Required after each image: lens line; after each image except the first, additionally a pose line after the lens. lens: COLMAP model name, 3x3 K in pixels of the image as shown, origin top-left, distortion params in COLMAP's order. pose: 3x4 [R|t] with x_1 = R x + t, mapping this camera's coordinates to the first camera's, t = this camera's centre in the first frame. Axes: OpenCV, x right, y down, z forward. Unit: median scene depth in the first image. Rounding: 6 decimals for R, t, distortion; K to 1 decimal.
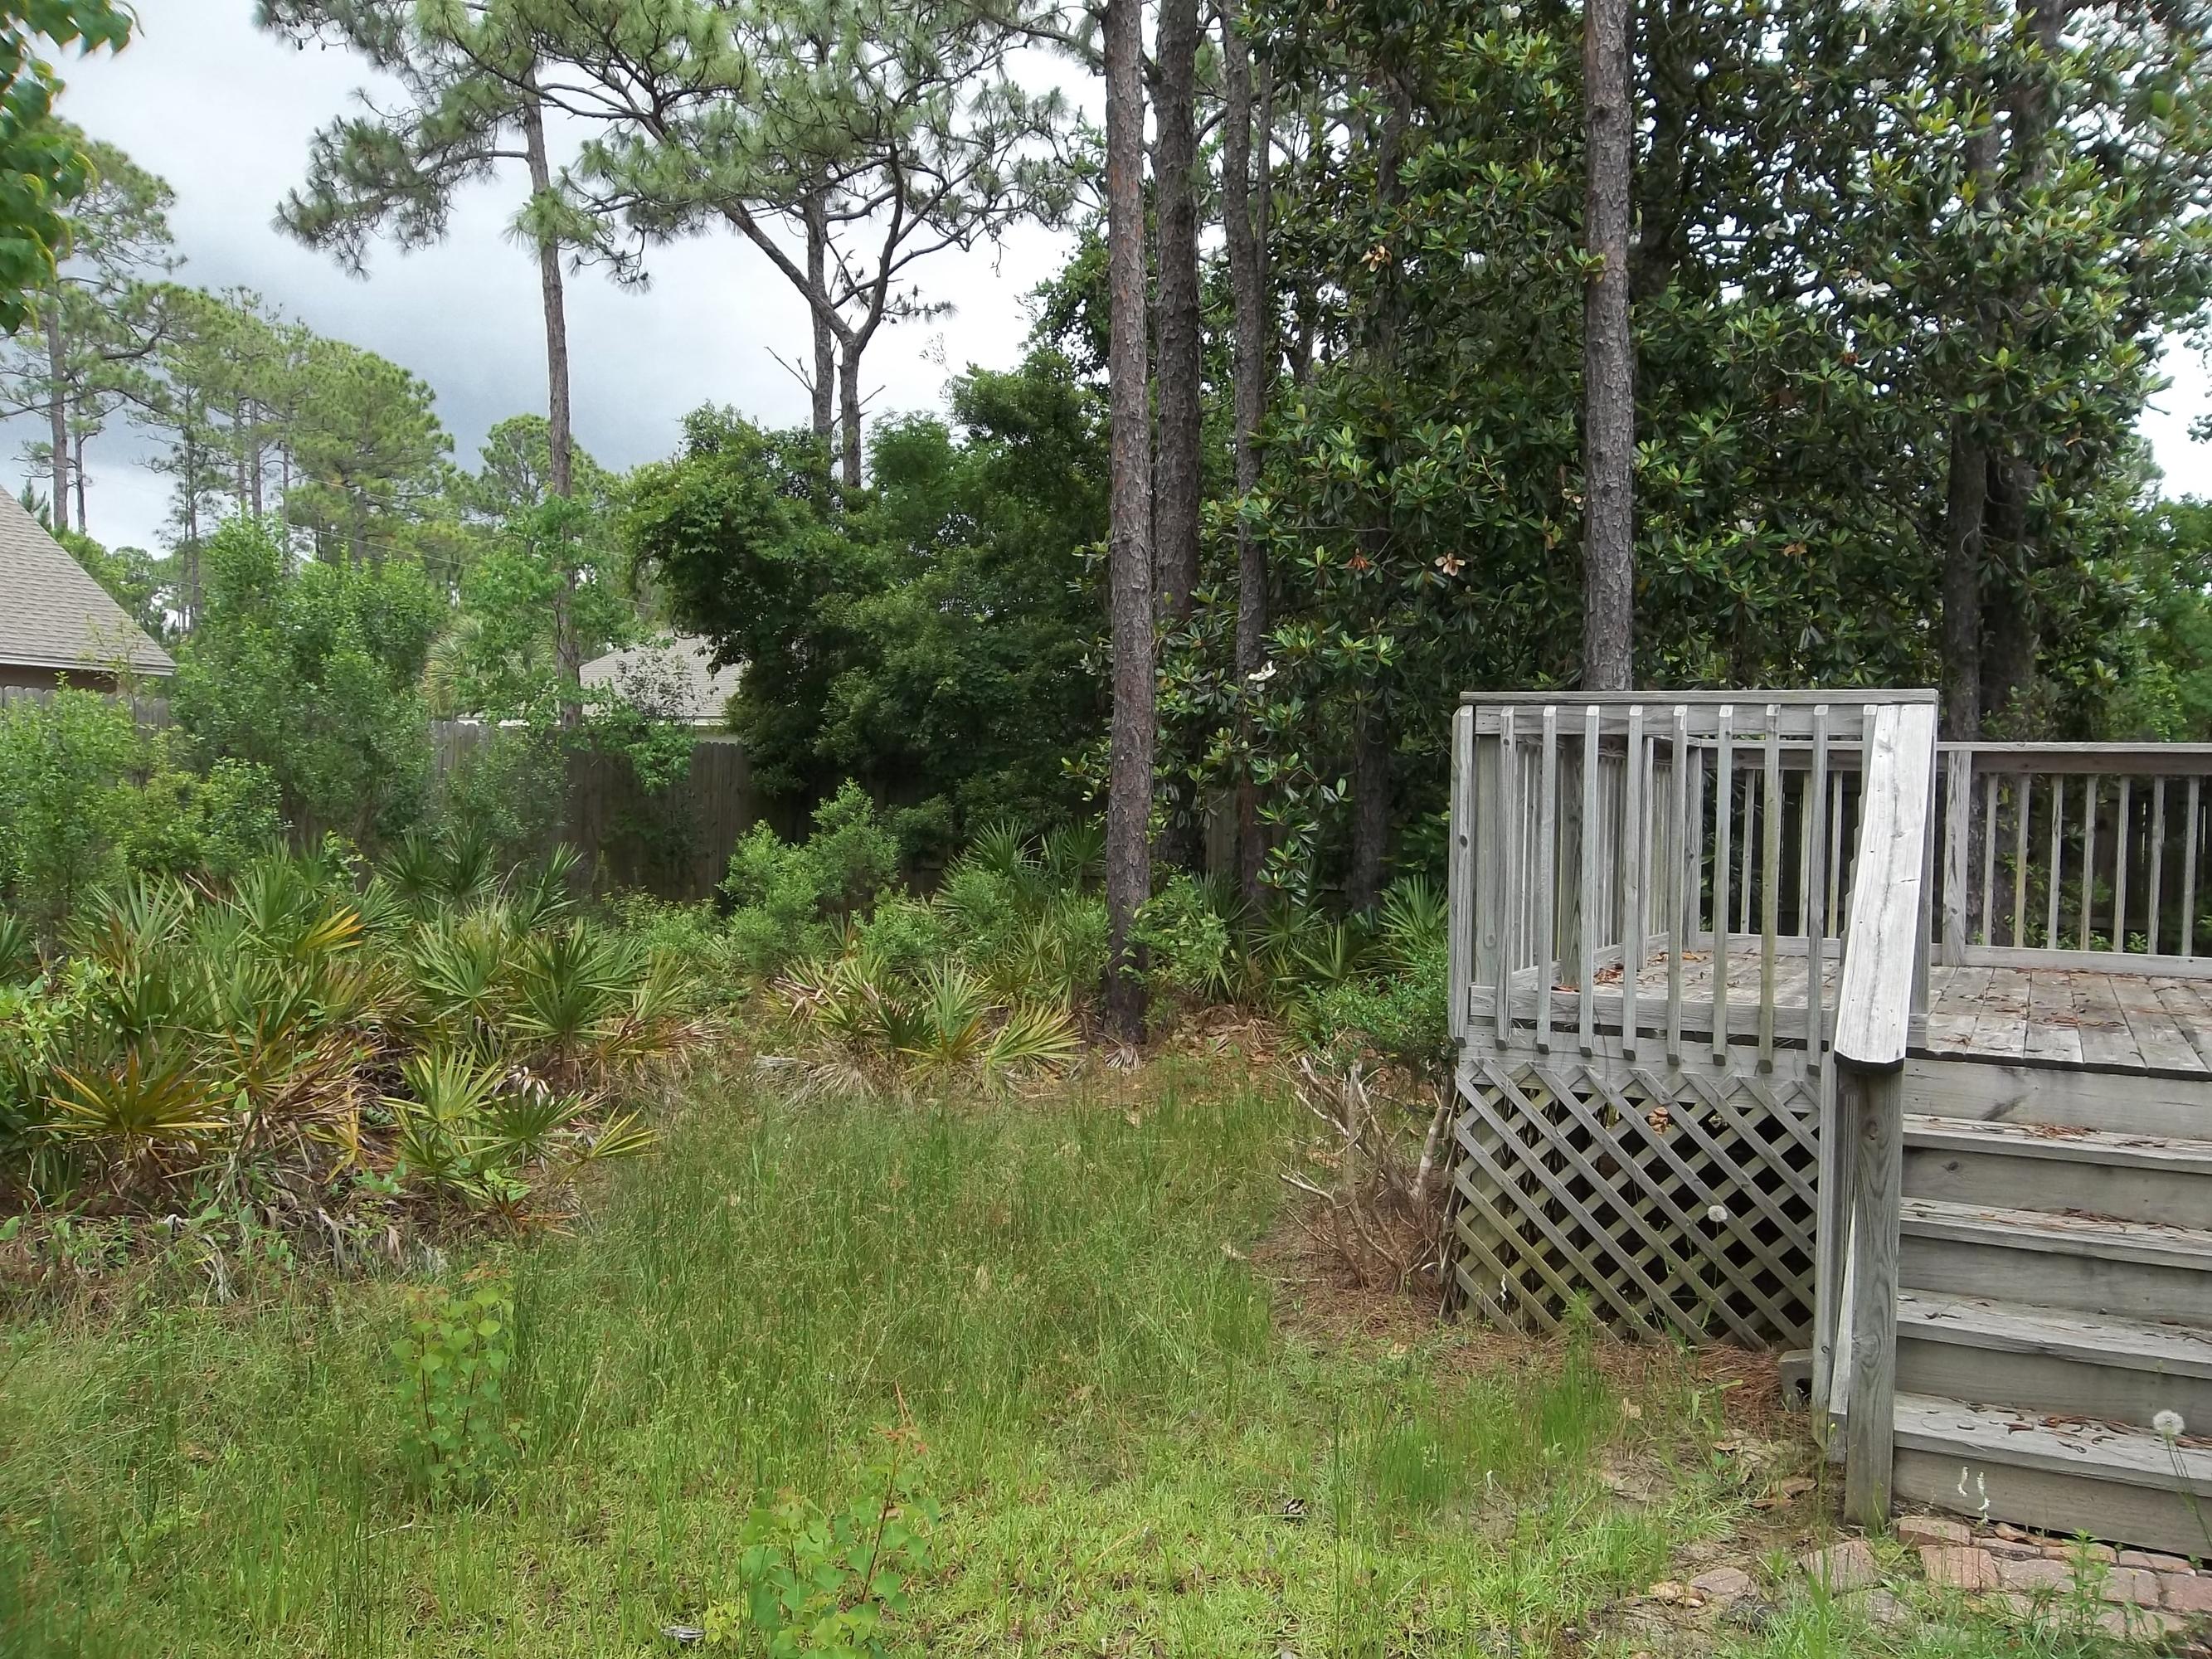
lens RADIAL K [[1783.7, 0, 1136.5], [0, 1783.7, 824.4], [0, 0, 1]] dist [0.012382, 0.004211]
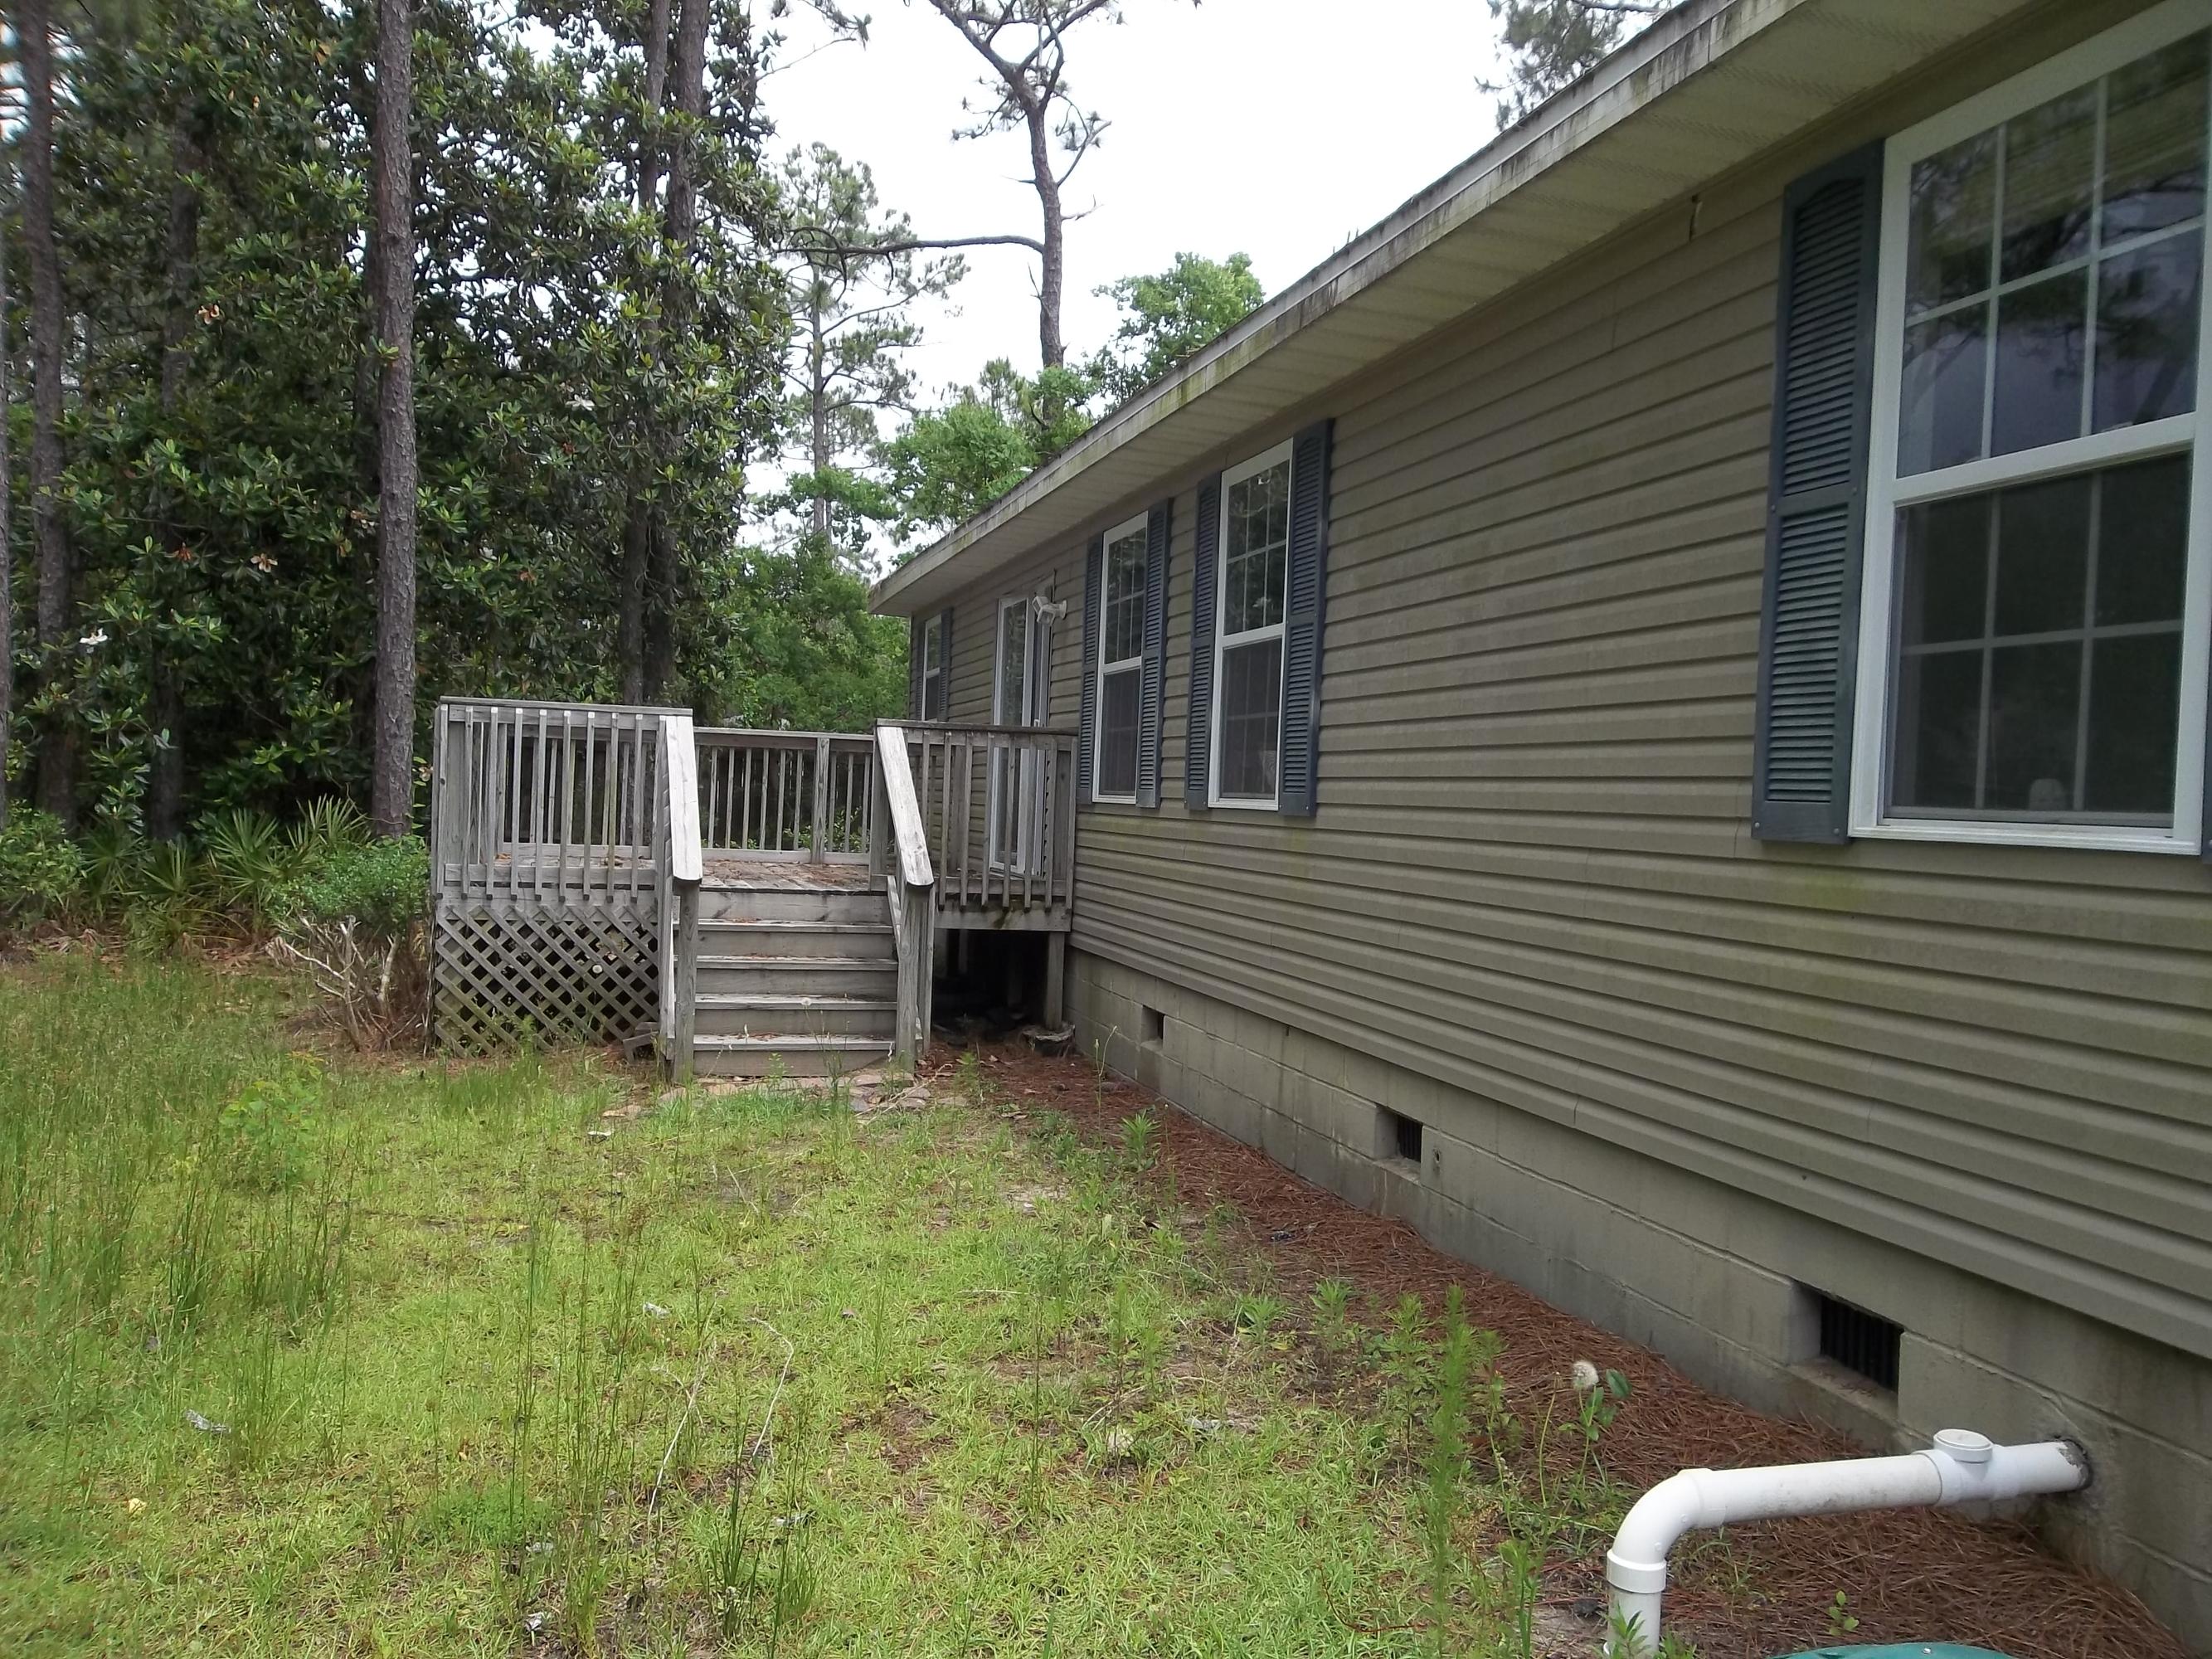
lens RADIAL K [[1750.0, 0, 1106.0], [0, 1750.0, 829.5], [0, 0, 1]] dist [0.003544, 0.001248]
pose [[0.735235, -0.008579, 0.677758, -0.499538], [-0.014480, 0.999493, 0.028358, -0.001683], [-0.677657, -0.030664, 0.734738, -0.702209]]
